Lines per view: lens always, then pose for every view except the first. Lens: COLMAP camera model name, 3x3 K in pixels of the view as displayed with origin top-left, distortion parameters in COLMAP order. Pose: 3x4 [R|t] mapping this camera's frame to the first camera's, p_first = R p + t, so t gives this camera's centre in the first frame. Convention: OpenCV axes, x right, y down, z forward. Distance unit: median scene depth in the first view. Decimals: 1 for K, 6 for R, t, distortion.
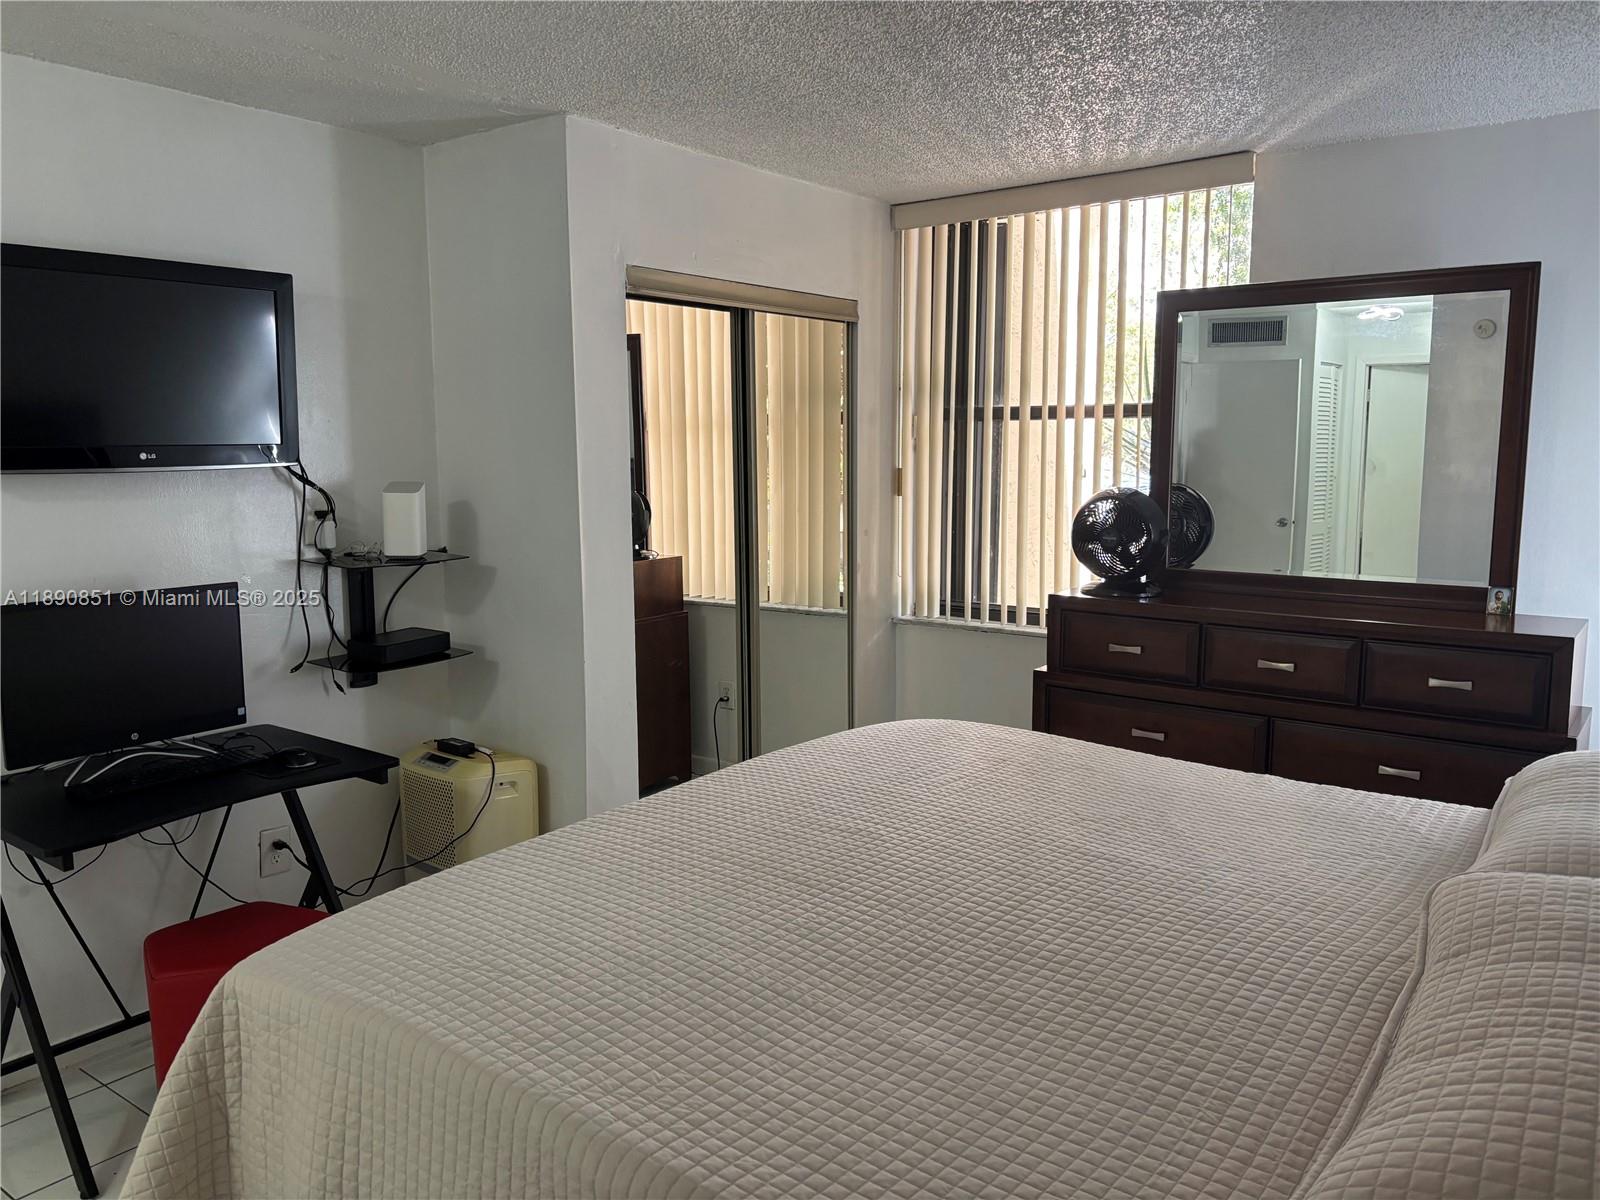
lens RADIAL K [[1221.0, 0, 800.0], [0, 1221.0, 600.0], [0, 0, 1]] dist [0.069214, -0.093839]
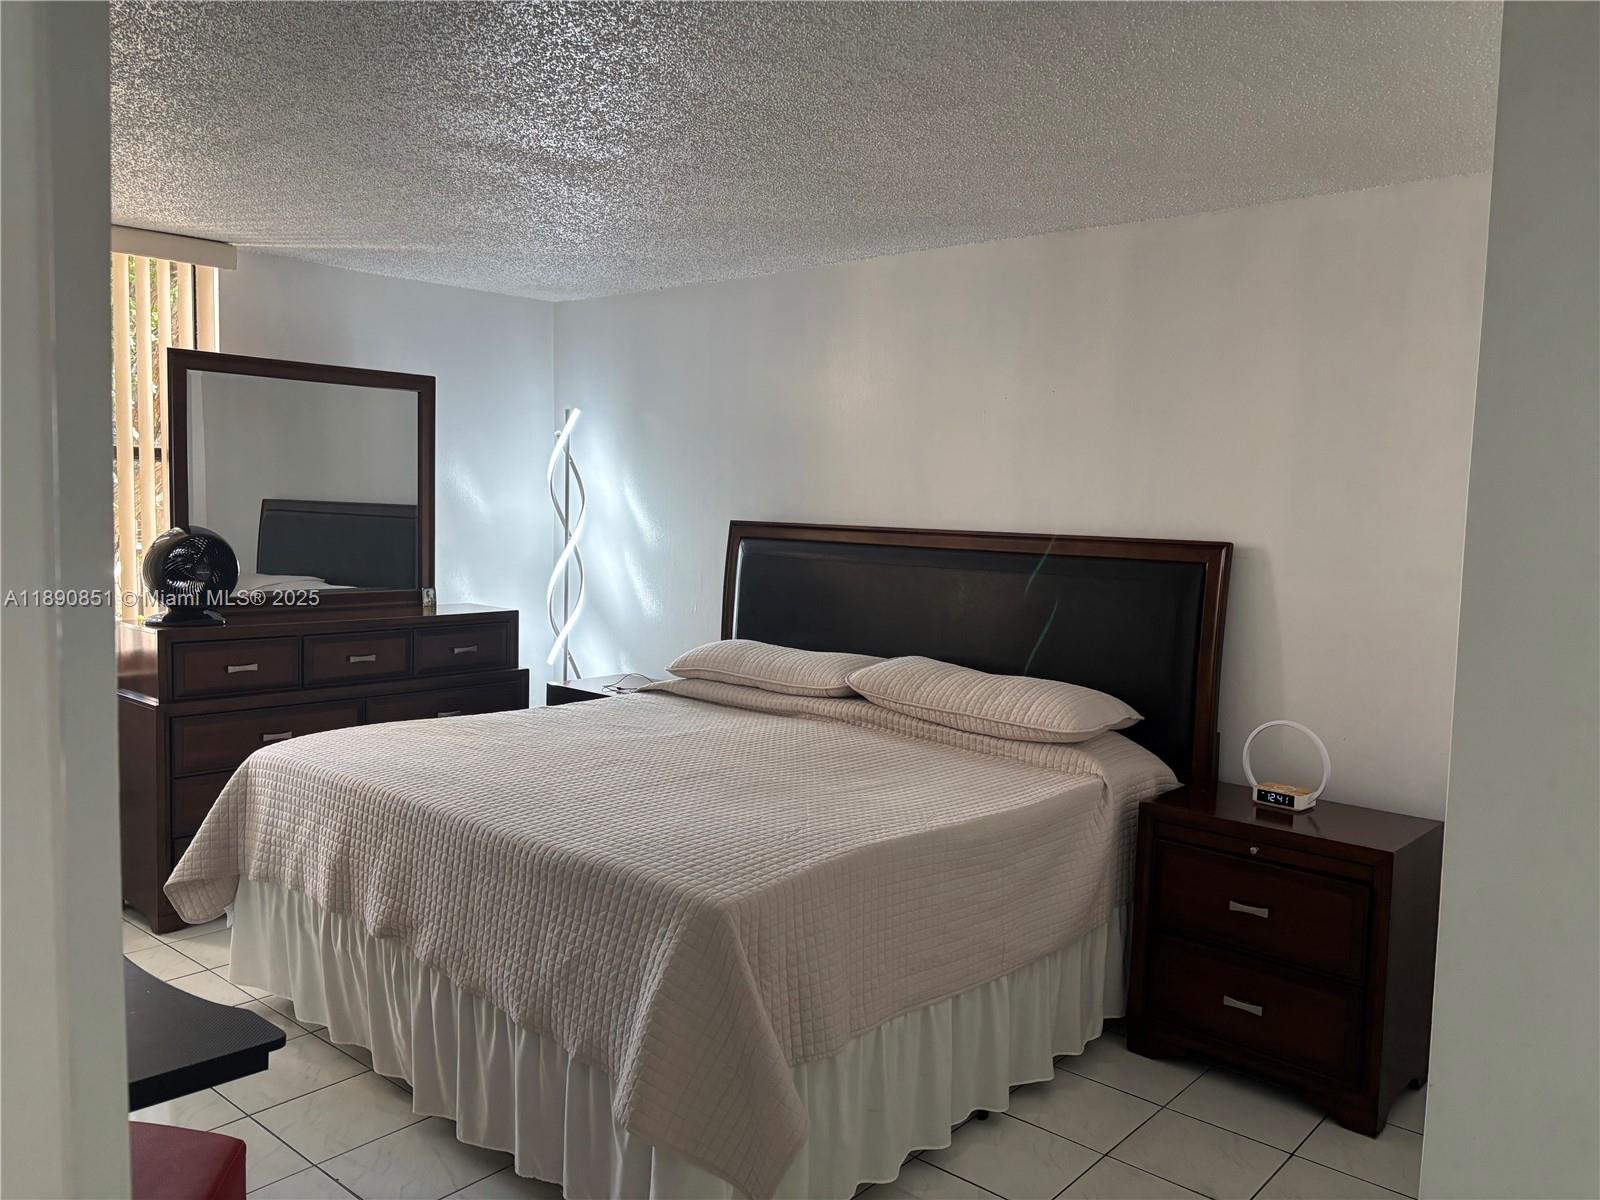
lens RADIAL K [[1221.0, 0, 800.0], [0, 1221.0, 600.0], [0, 0, 1]] dist [0.069214, -0.093839]
pose [[0.082072, -0.095334, 0.992056, -0.839342], [0.075333, 0.993160, 0.089208, -0.088767], [-0.993775, 0.067413, 0.088693, 0.383668]]
